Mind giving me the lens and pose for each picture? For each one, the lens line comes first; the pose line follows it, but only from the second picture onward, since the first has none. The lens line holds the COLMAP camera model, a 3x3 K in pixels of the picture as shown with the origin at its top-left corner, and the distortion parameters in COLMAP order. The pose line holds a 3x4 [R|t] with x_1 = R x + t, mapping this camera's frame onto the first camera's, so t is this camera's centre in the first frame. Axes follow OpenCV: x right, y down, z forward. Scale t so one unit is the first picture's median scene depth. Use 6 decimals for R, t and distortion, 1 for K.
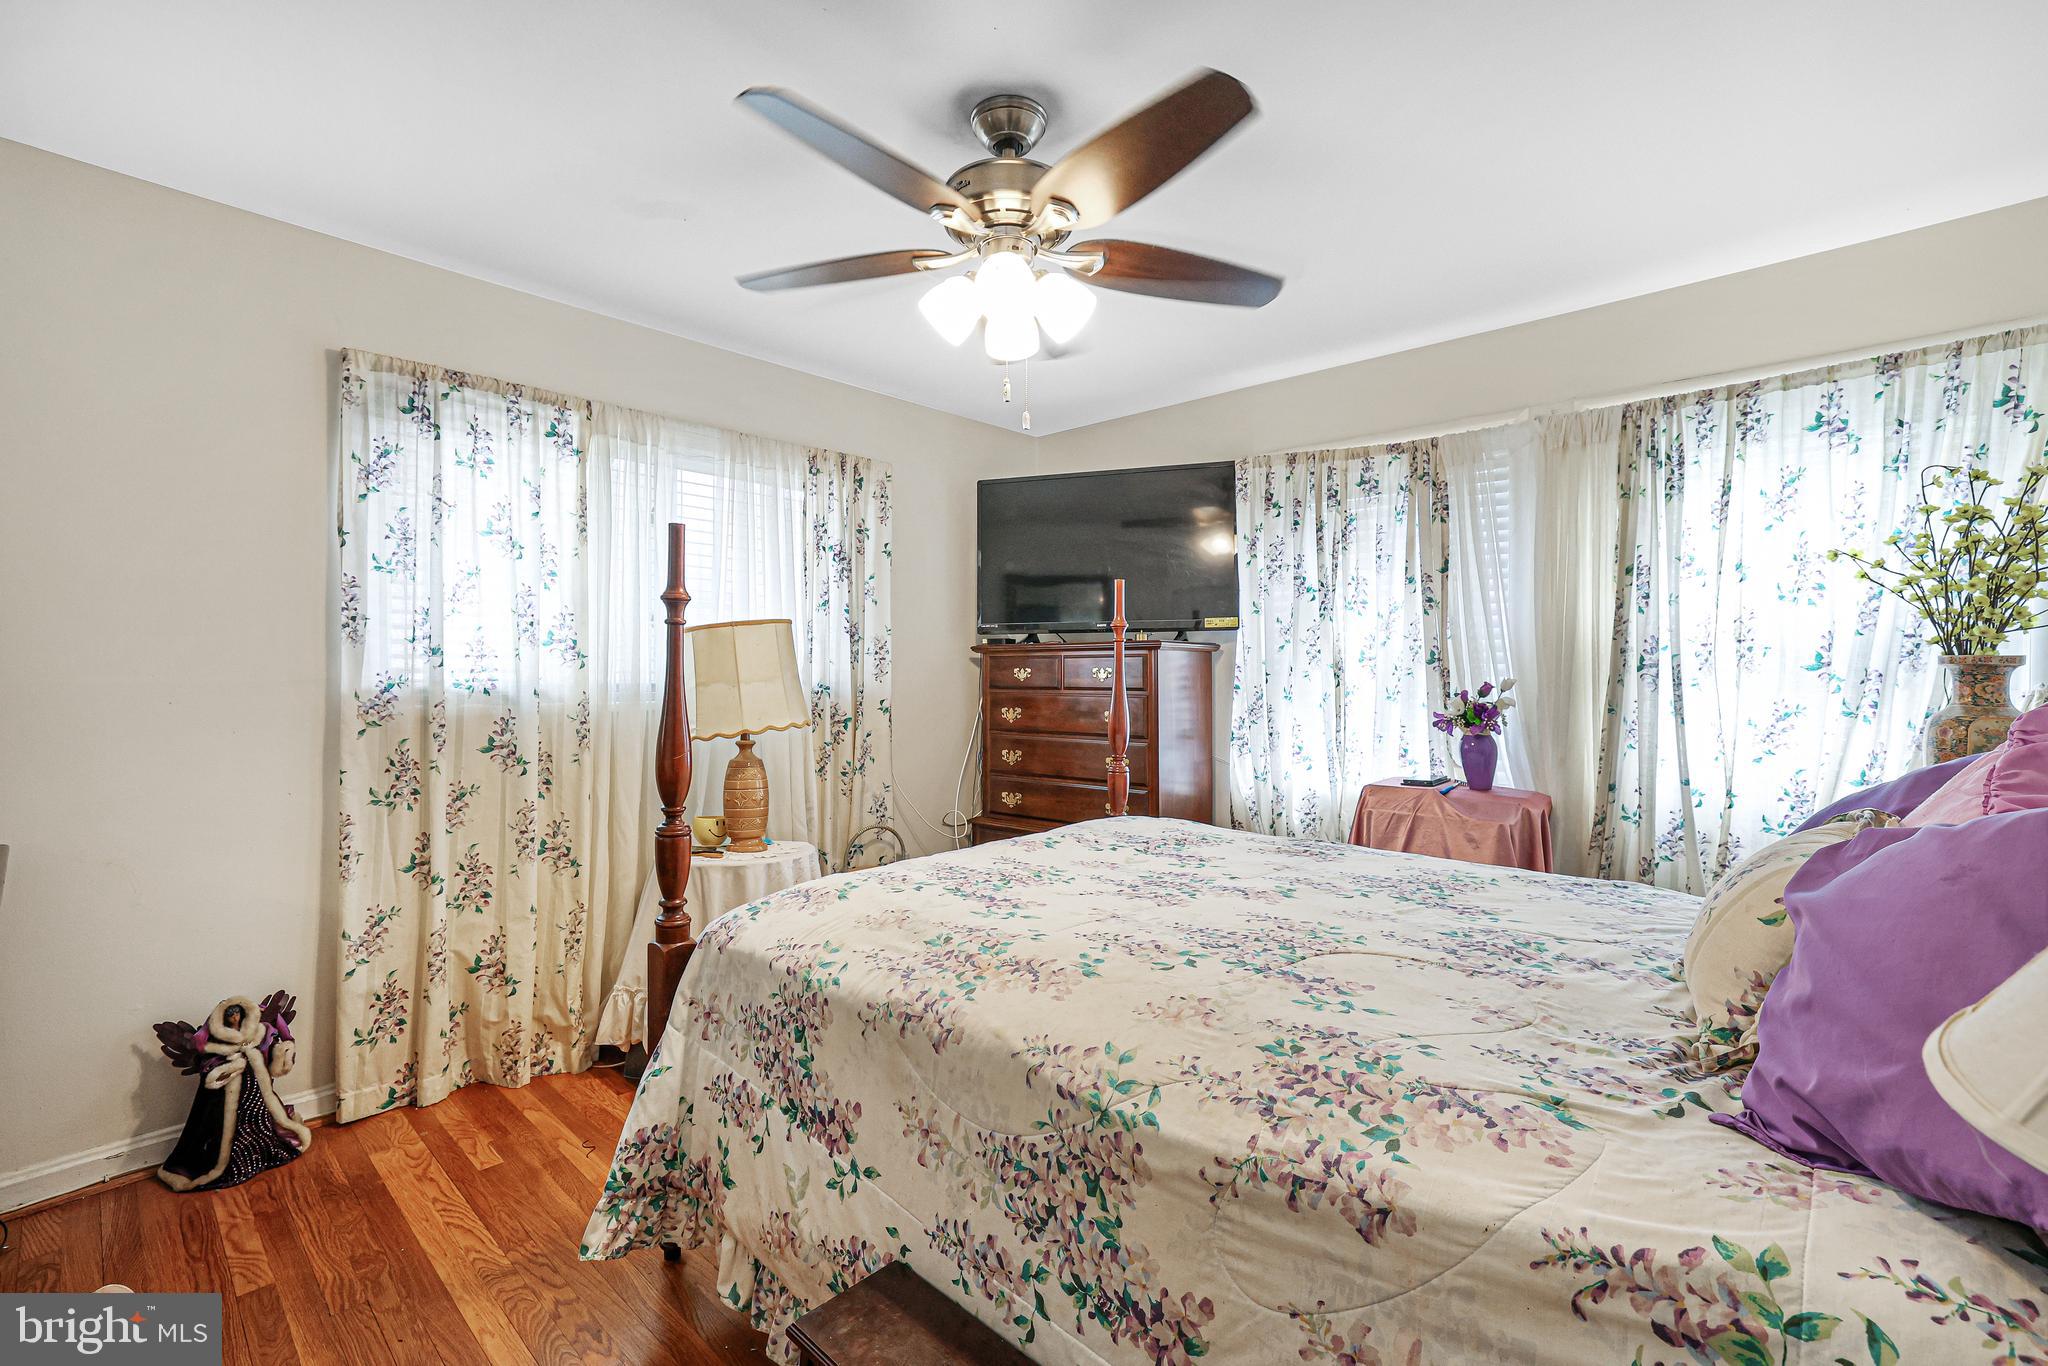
lens RADIAL K [[939.5, 0, 1024.1], [0, 939.5, 709.3], [0, 0, 1]] dist [-0.055215, 0.026636]
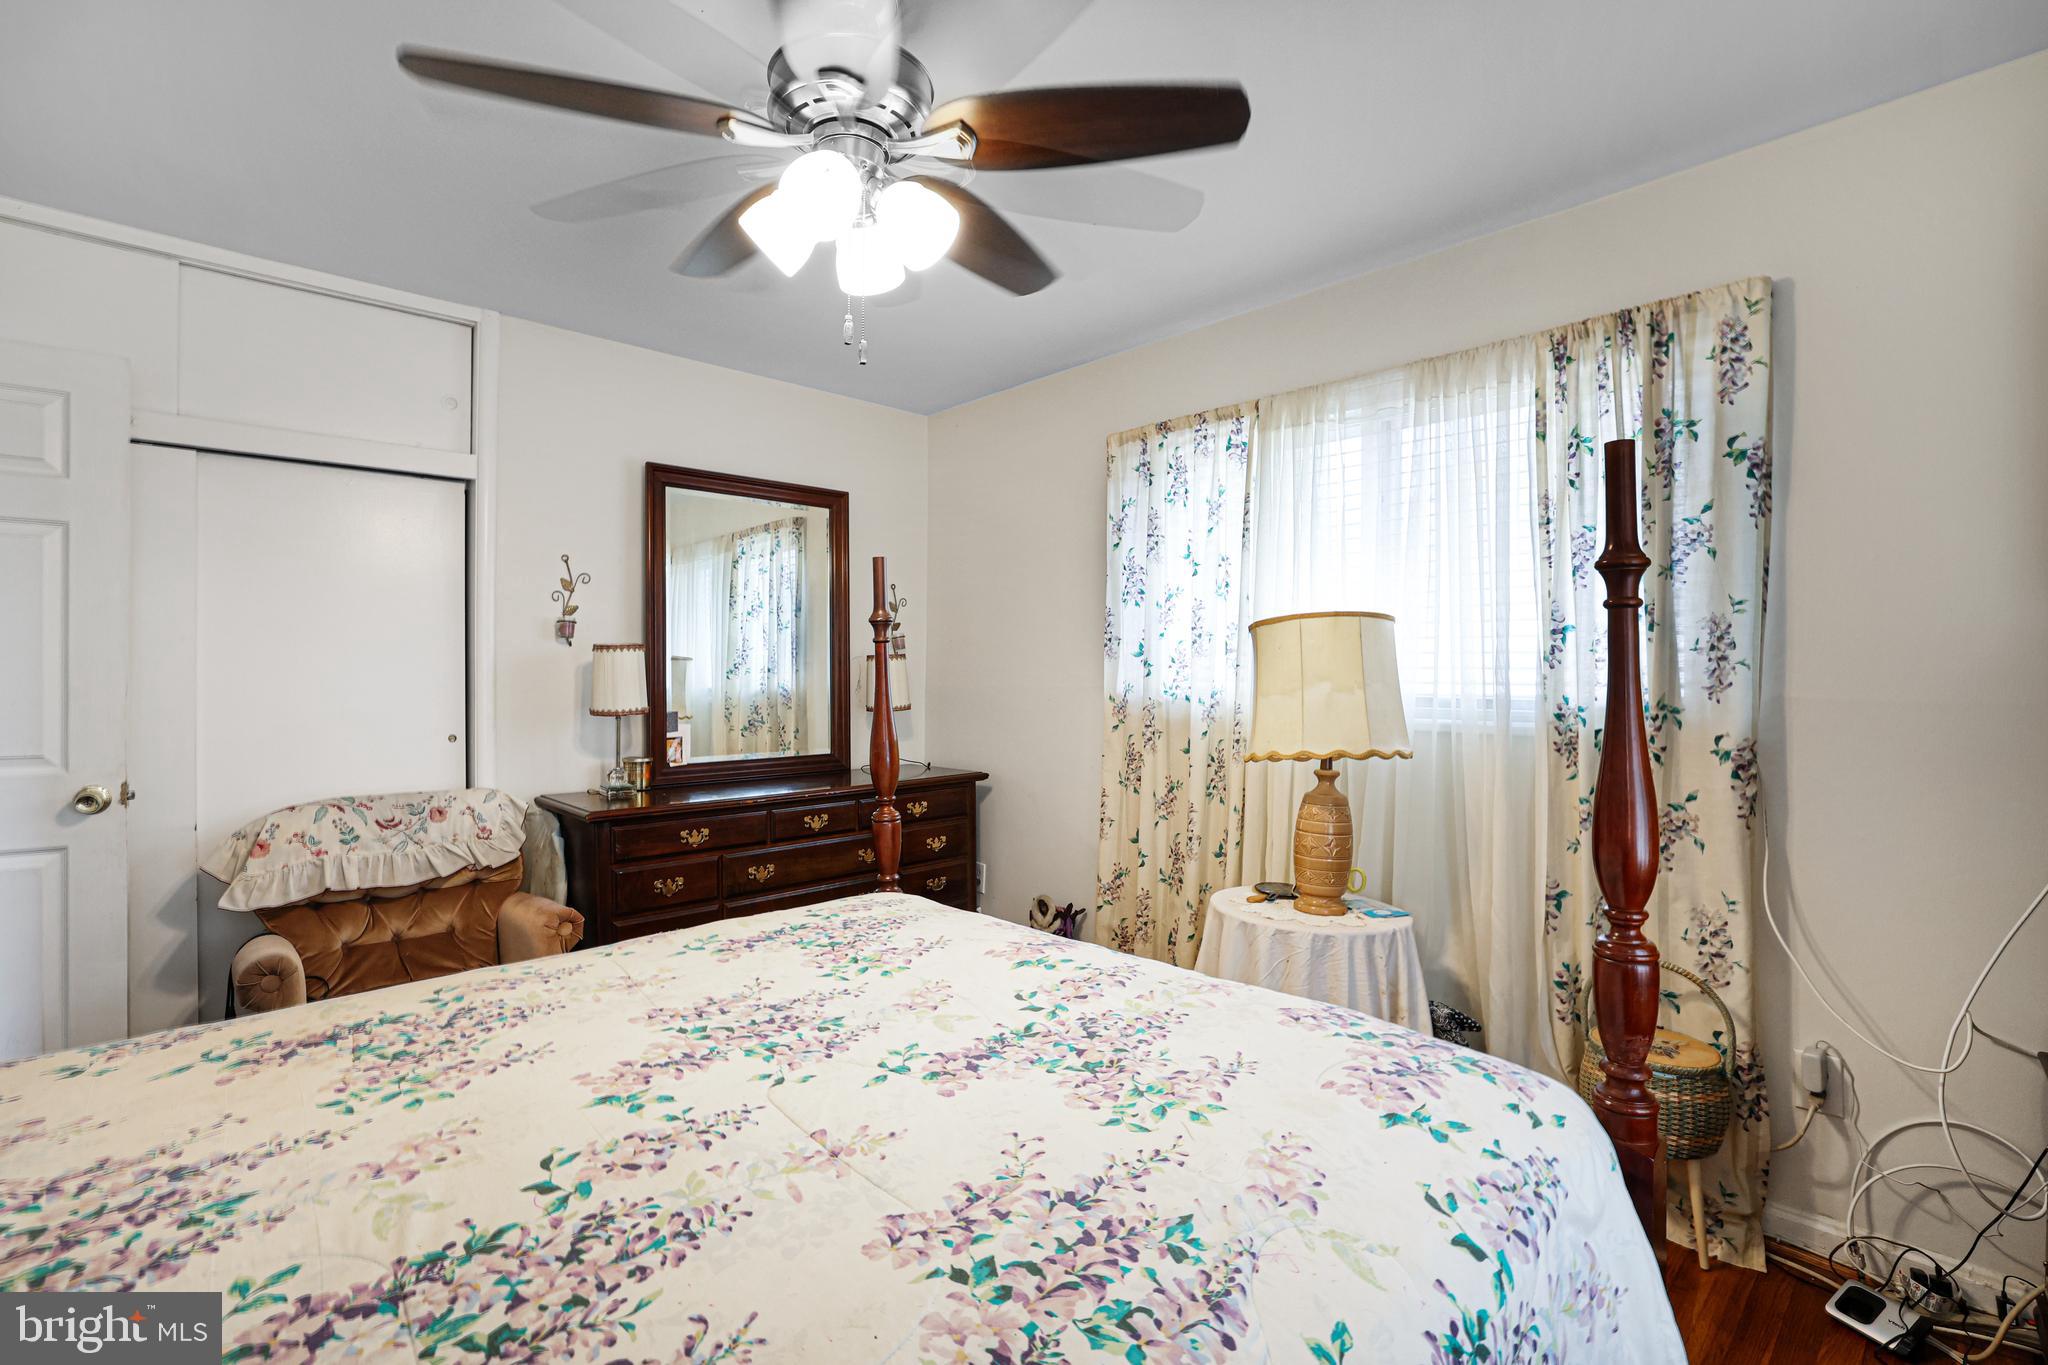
lens RADIAL K [[857.8, 0, 1012.3], [0, 857.8, 661.1], [0, 0, 1]] dist [-0.108974, 0.043048]
pose [[-0.079735, 0.001339, -0.996815, 0.464700], [-0.019816, 0.999799, 0.002928, -0.064636], [0.996619, 0.019987, -0.079693, 0.901123]]
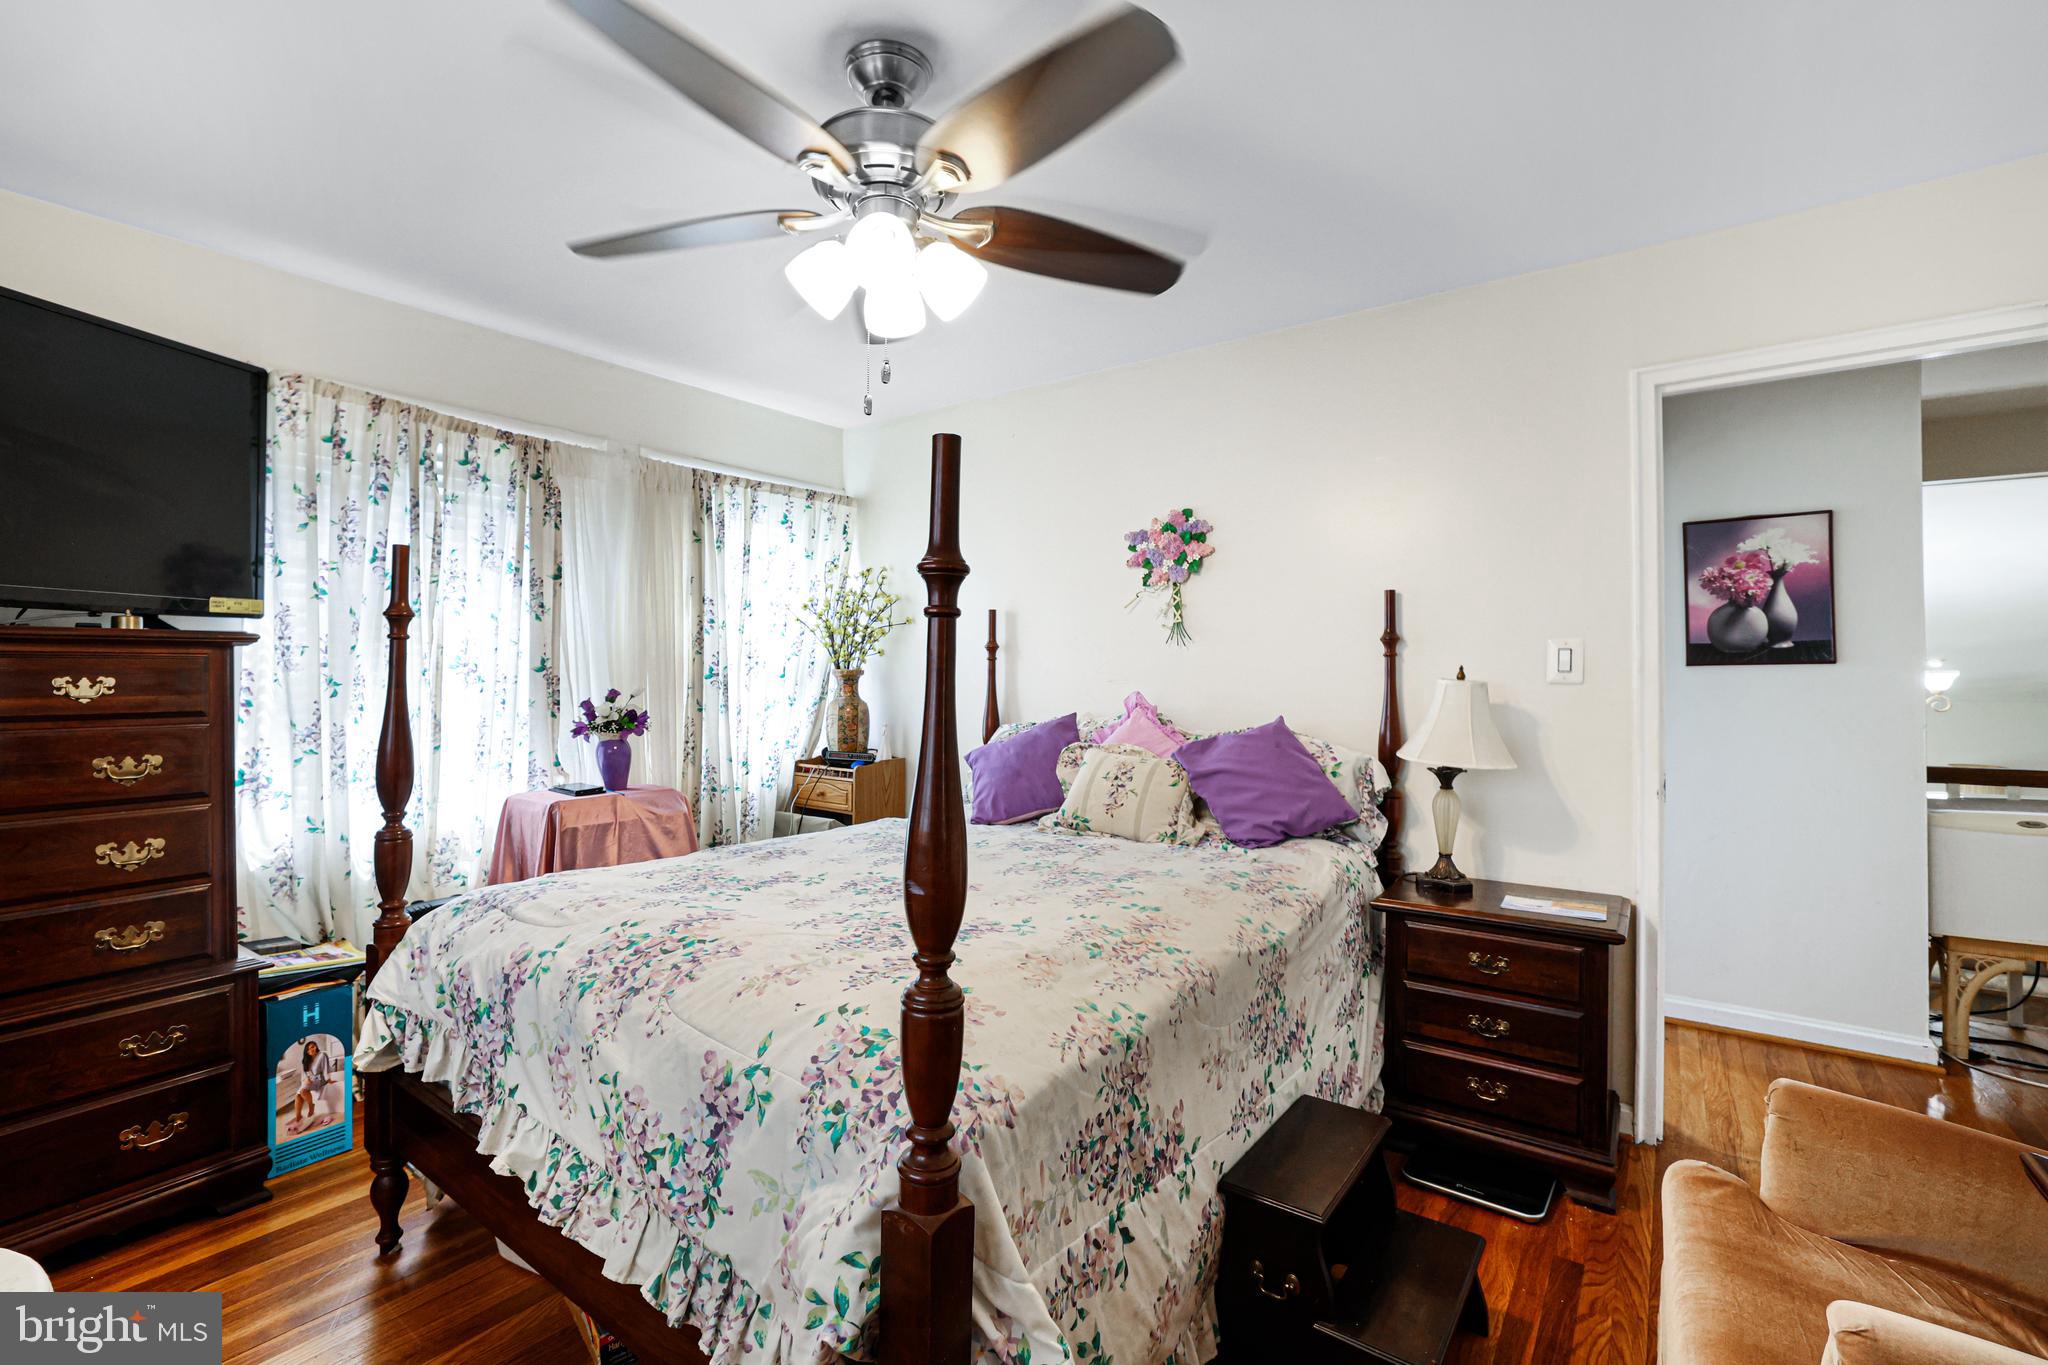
lens RADIAL K [[893.8, 0, 1021.2], [0, 893.8, 671.7], [0, 0, 1]] dist [-0.046954, 0.021677]
pose [[-0.121485, -0.001102, 0.992593, -0.590751], [0.027586, 0.999609, 0.004486, -0.043641], [-0.992210, 0.027926, -0.121407, 0.684200]]
